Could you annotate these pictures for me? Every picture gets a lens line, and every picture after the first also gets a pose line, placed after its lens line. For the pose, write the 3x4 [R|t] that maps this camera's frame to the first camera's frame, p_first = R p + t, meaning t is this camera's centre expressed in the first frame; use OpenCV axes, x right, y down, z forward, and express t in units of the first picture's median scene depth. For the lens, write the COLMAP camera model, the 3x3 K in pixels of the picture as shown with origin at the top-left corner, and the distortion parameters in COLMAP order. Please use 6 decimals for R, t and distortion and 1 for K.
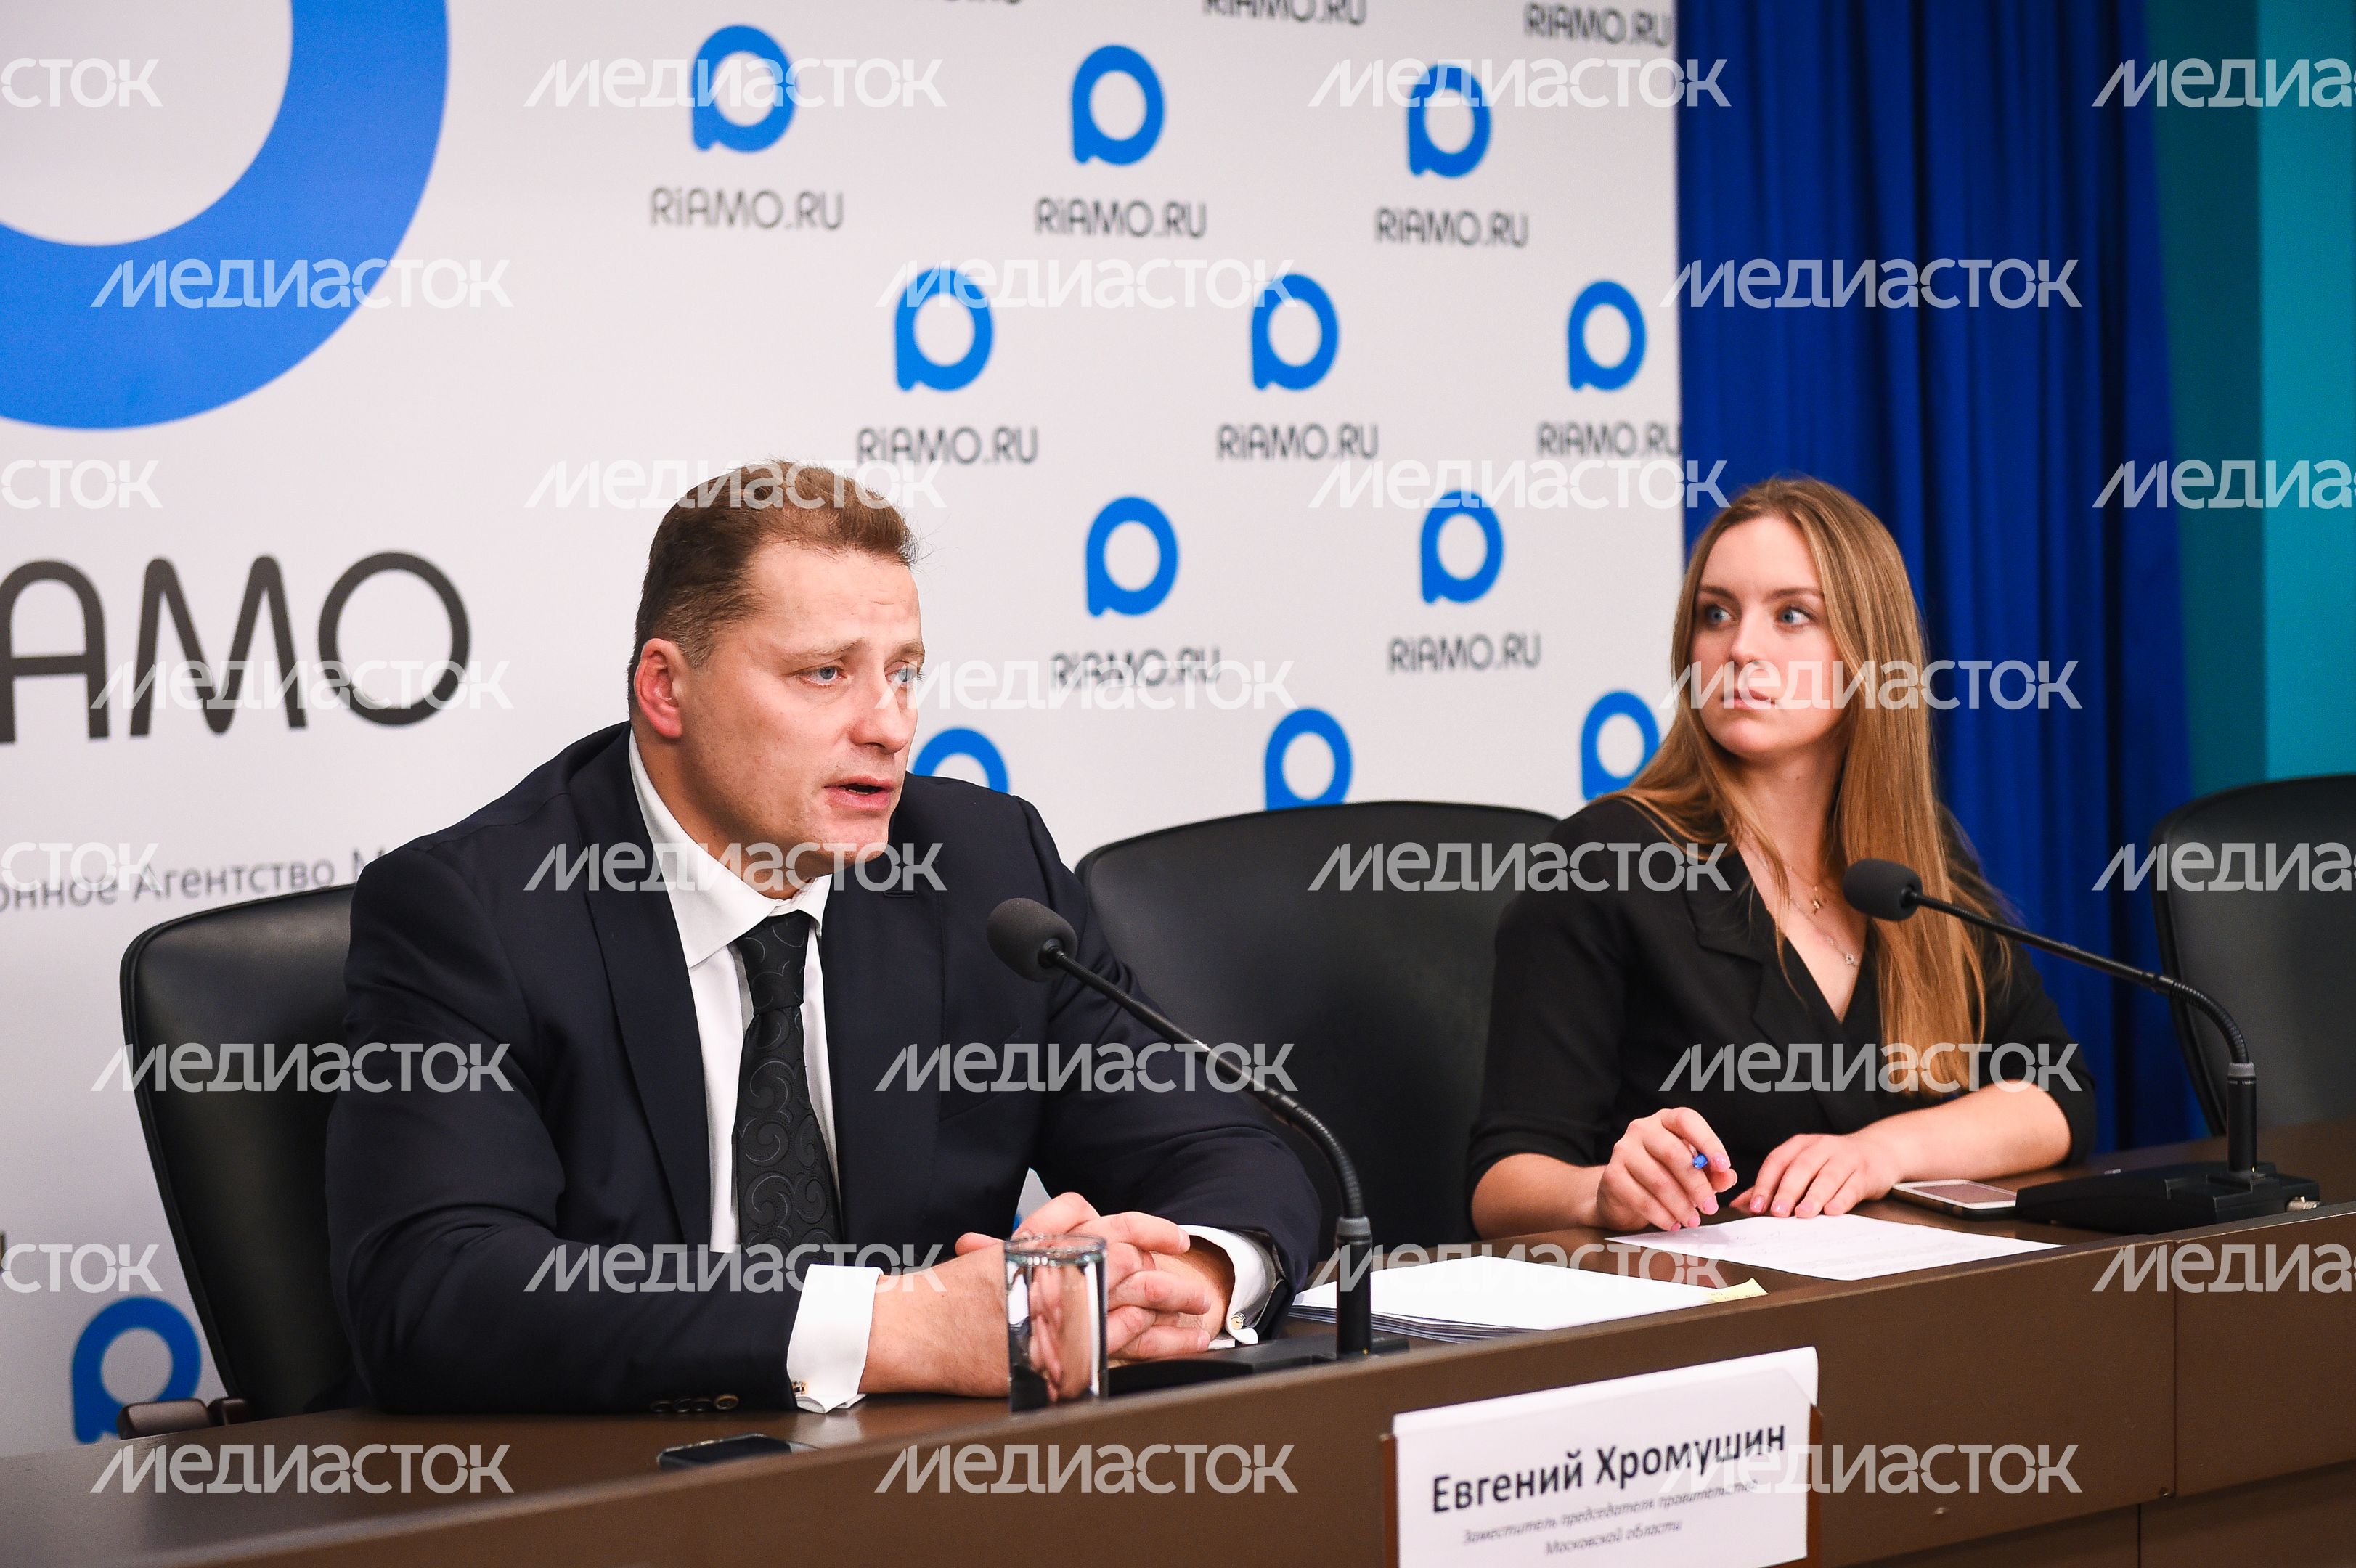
lens RADIAL K [[4710.7, 0, 1187.9], [0, 4710.7, 792.0], [0, 0, 1]] dist [-0.059443, 0.000000]
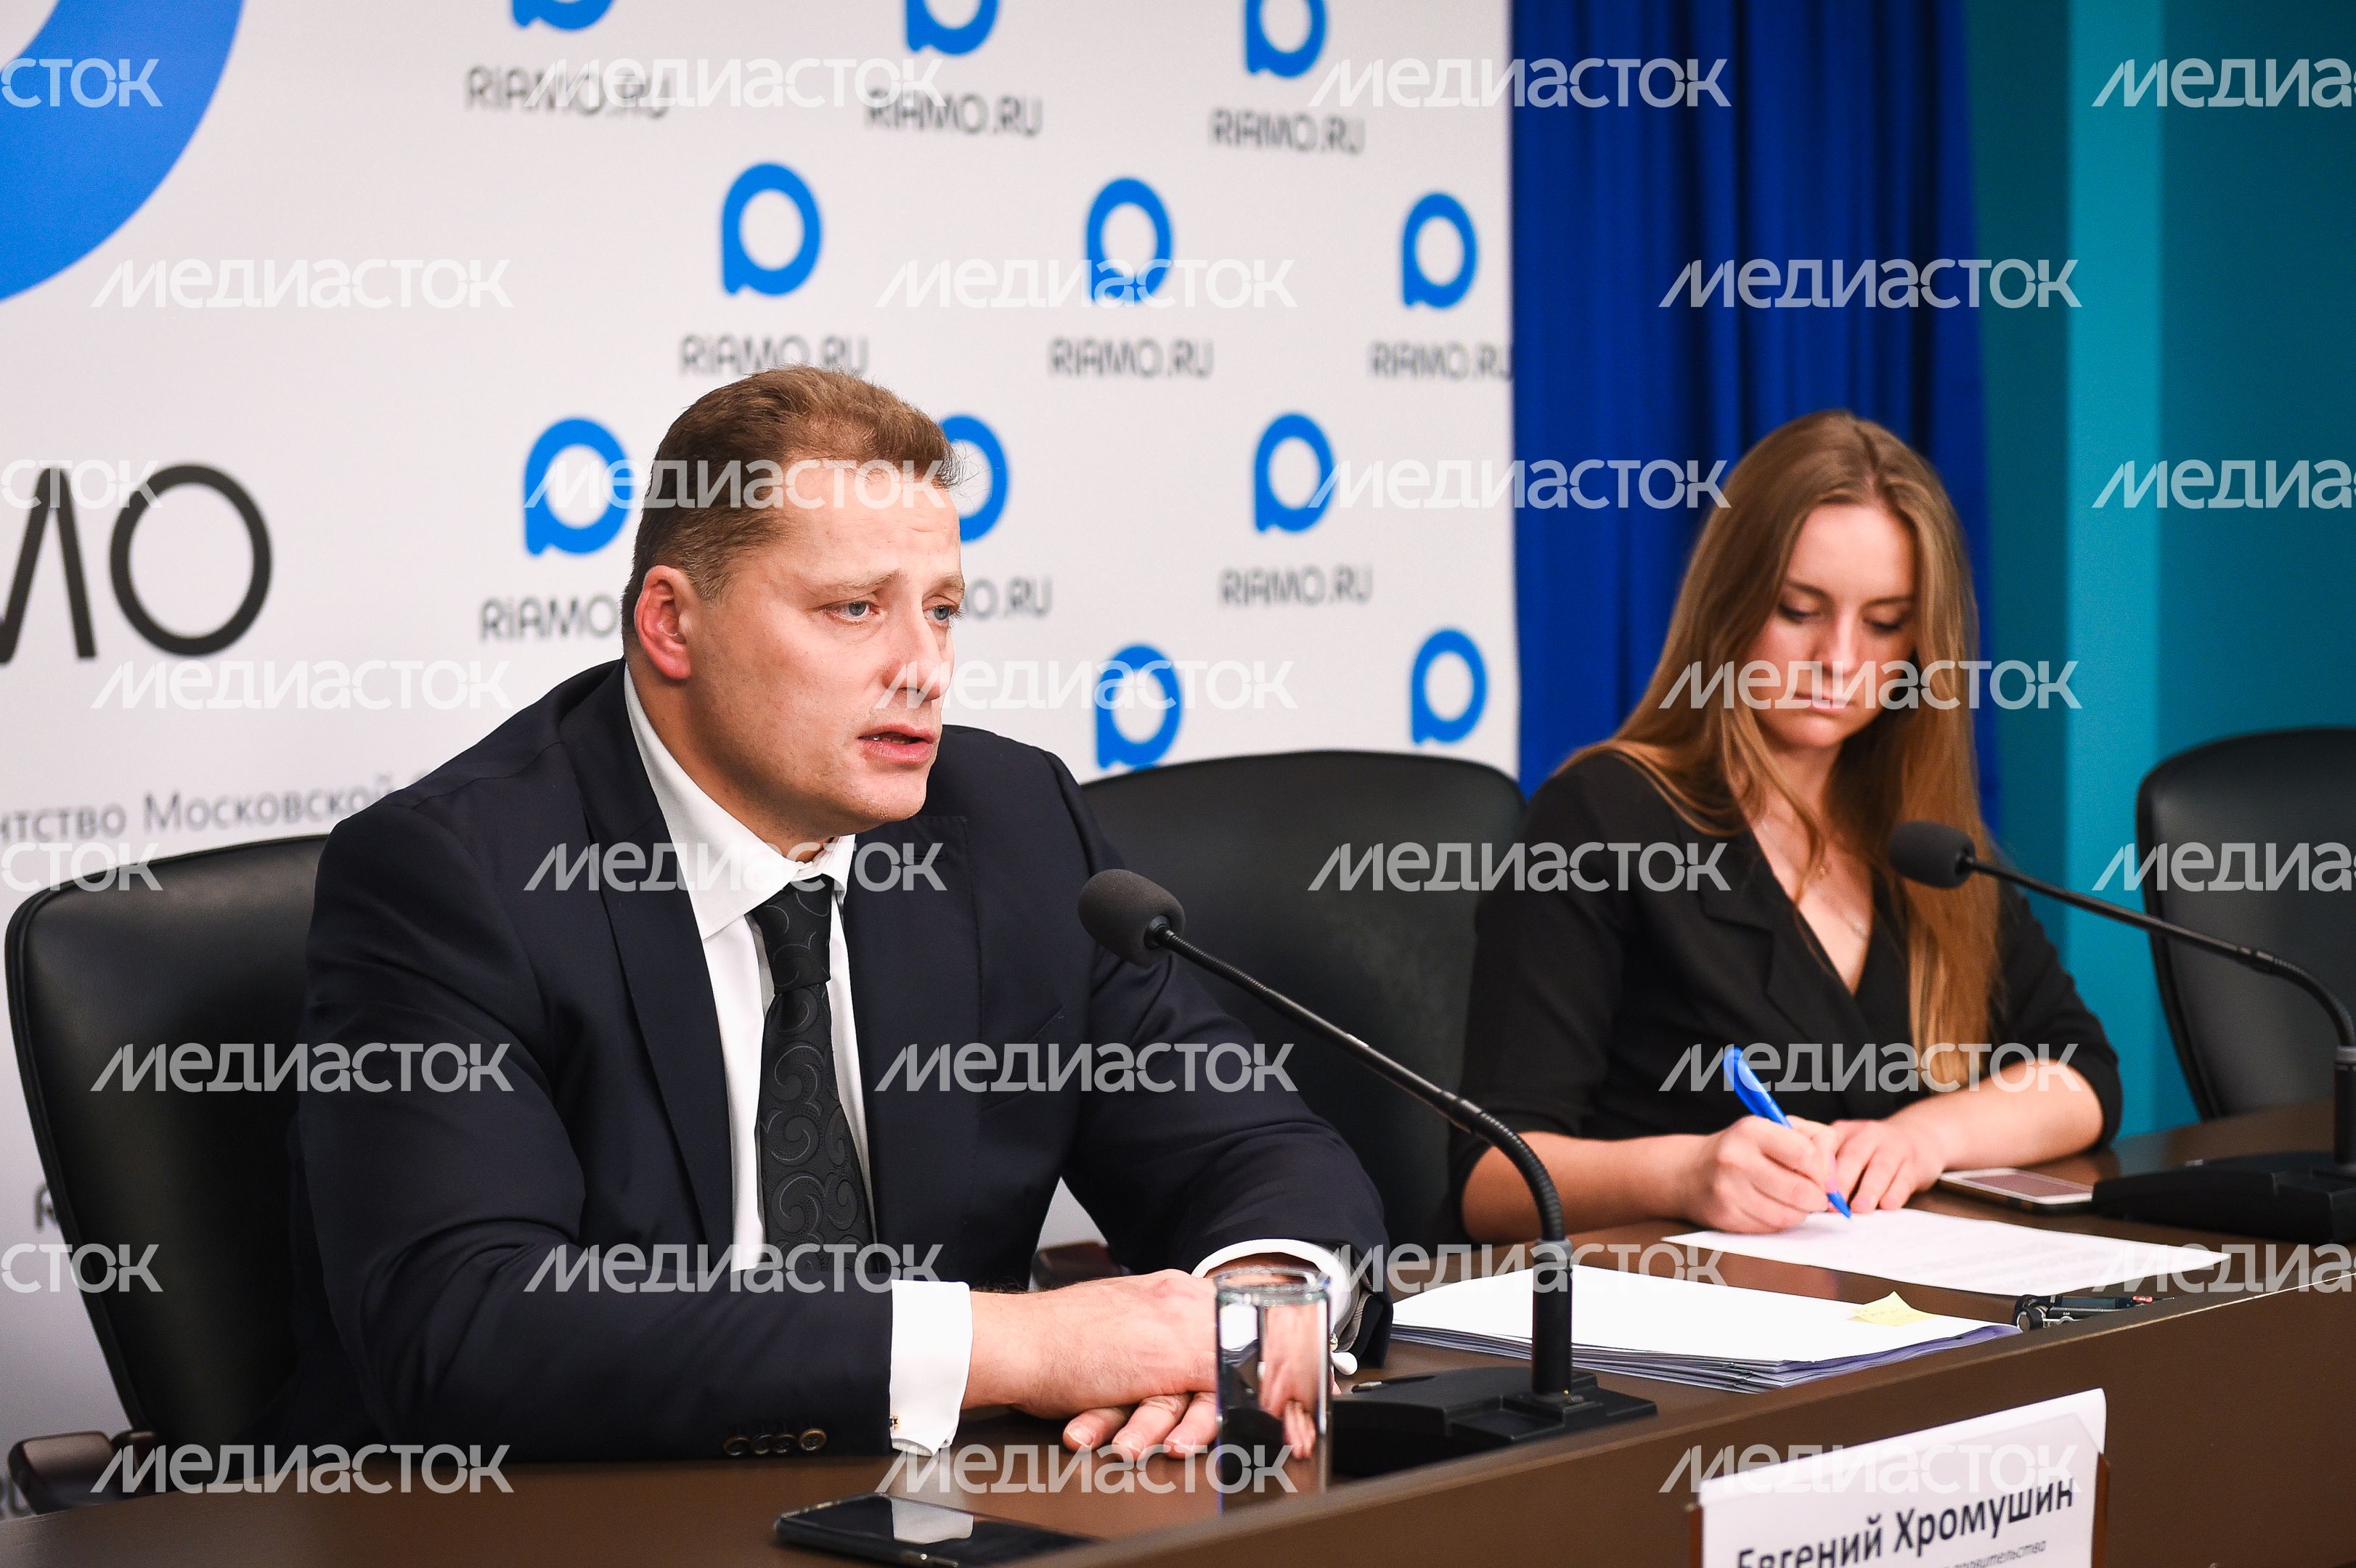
lens RADIAL K [[4710.7, 0, 1165.2], [0, 4710.7, 779.1], [0, 0, 1]] dist [-0.059443, 0.000000]
pose [[0.994698, 0.006724, 0.102621, -0.108782], [-0.008048, 0.999890, 0.012489, -0.004603], [-0.102526, -0.013249, 0.994642, 0.118965]]
